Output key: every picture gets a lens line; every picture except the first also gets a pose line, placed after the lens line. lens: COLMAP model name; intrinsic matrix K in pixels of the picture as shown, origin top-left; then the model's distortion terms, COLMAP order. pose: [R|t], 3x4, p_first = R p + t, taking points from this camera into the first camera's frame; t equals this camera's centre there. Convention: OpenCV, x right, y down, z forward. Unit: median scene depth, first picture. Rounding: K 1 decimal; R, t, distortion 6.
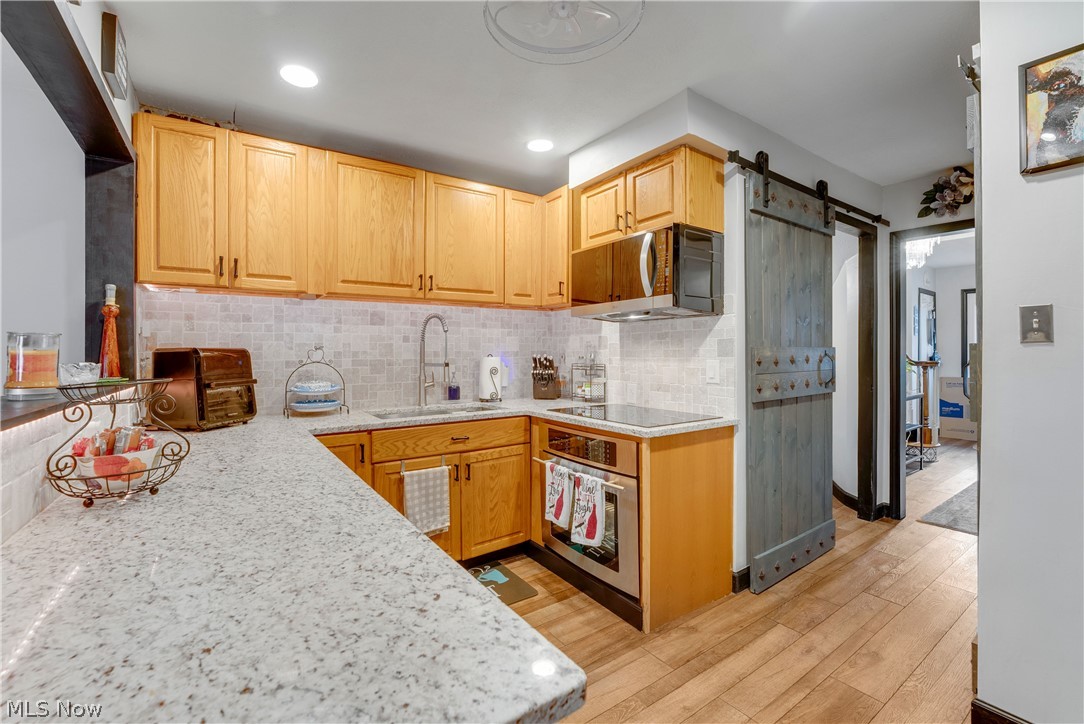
lens RADIAL K [[456.7, 0, 542.0], [0, 456.7, 362.0], [0, 0, 1]] dist [-0.028090, 0.000064]
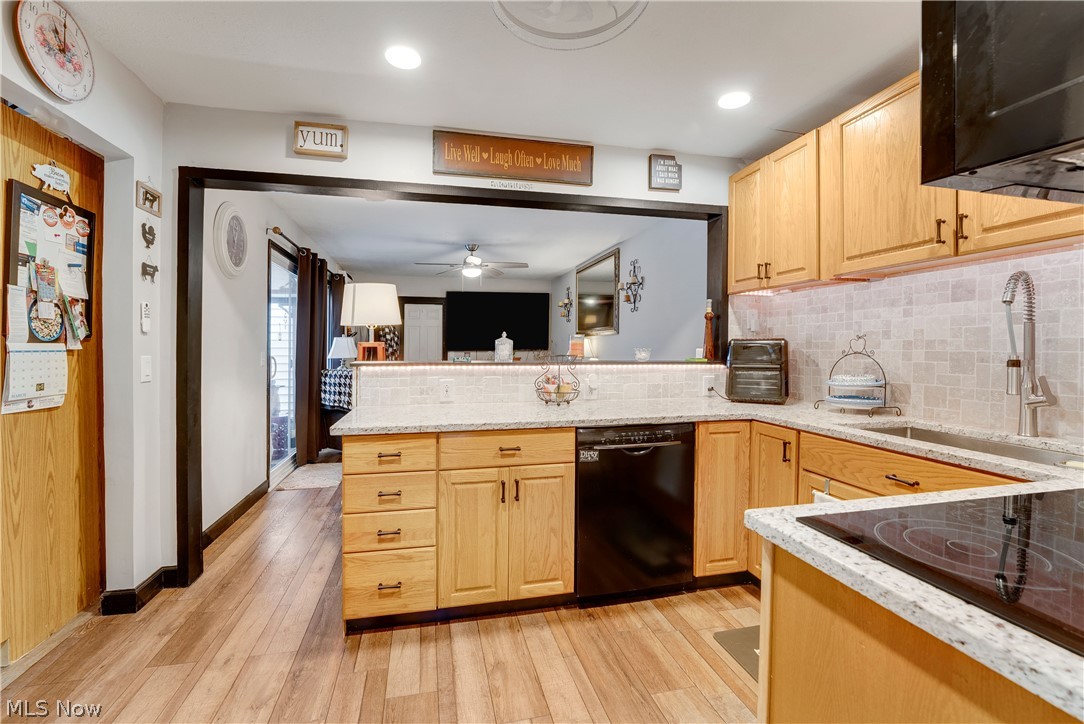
lens RADIAL K [[453.2, 0, 522.5], [0, 453.2, 352.0], [0, 0, 1]] dist [-0.014088, 0.000085]
pose [[-0.375050, 0.015442, -0.926876, 0.579332], [-0.018726, 0.999531, 0.024230, -0.010853], [0.926816, 0.026444, -0.374585, 0.750091]]
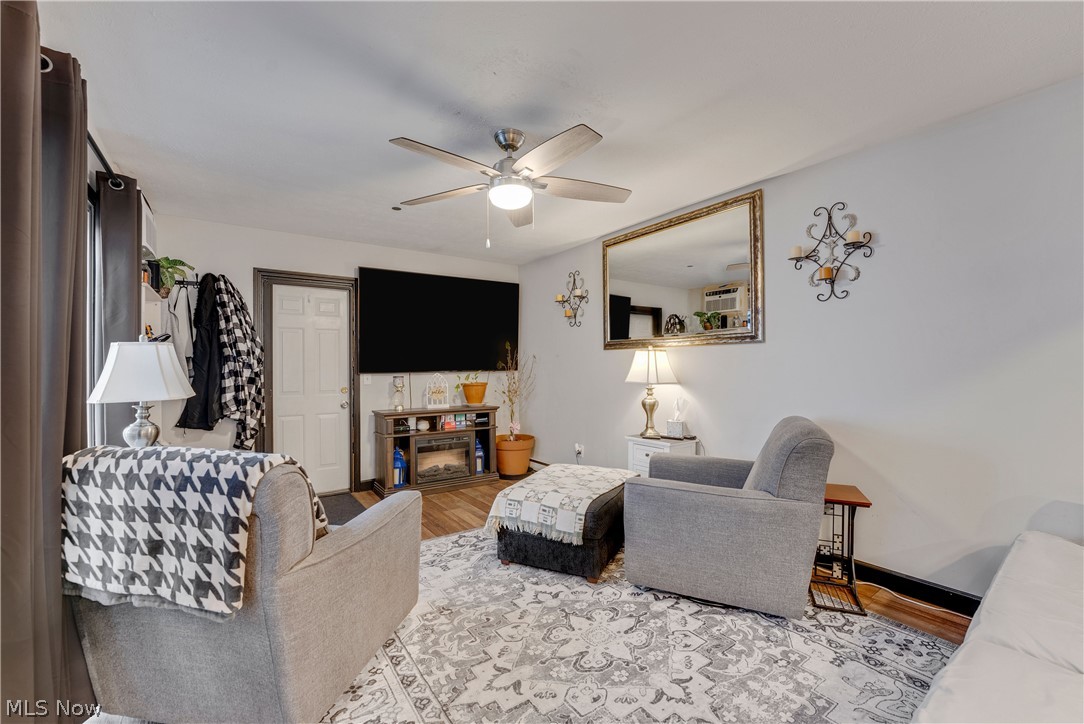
lens RADIAL K [[451.2, 0, 539.8], [0, 451.2, 368.4], [0, 0, 1]] dist [-0.020308, -0.000168]
pose [[0.013824, 0.014529, -0.999799, -0.427014], [-0.017531, 0.999744, 0.014286, 0.011408], [0.999751, 0.017330, 0.014075, -0.282716]]
